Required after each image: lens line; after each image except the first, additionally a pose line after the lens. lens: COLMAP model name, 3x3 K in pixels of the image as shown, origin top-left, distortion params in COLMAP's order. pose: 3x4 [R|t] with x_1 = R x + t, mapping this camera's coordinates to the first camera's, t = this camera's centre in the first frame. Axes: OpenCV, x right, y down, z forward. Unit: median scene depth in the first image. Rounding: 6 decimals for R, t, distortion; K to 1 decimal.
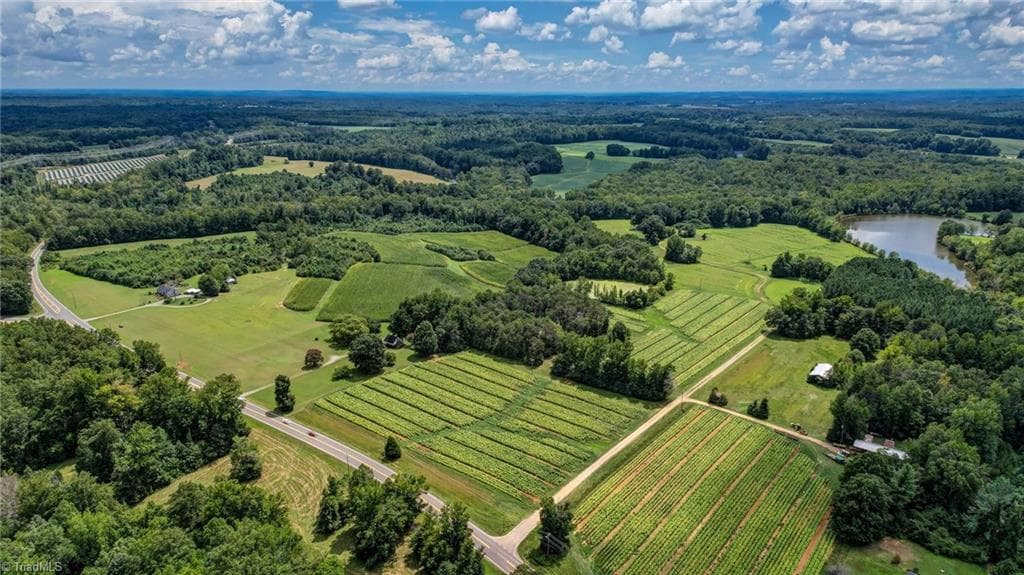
lens RADIAL K [[637.0, 0, 512.0], [0, 637.0, 287.5], [0, 0, 1]] dist [0.046236, -0.002469]
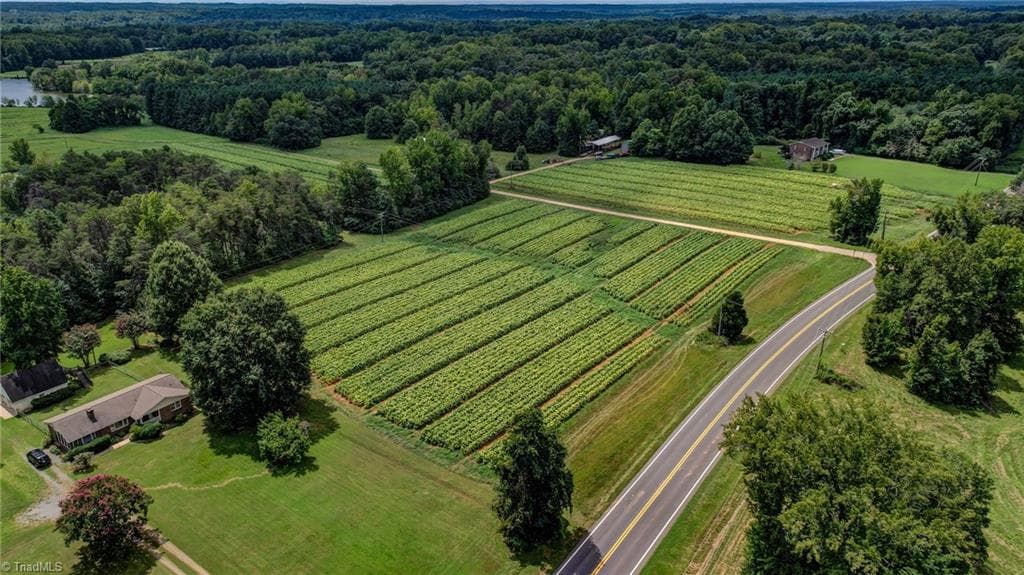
lens RADIAL K [[637.0, 0, 512.0], [0, 637.0, 287.5], [0, 0, 1]] dist [0.046236, -0.002469]
pose [[-0.056729, -0.343955, 0.937271, -0.404774], [0.259289, 0.901495, 0.346519, 0.011334], [-0.964132, 0.262681, 0.038043, 0.732073]]
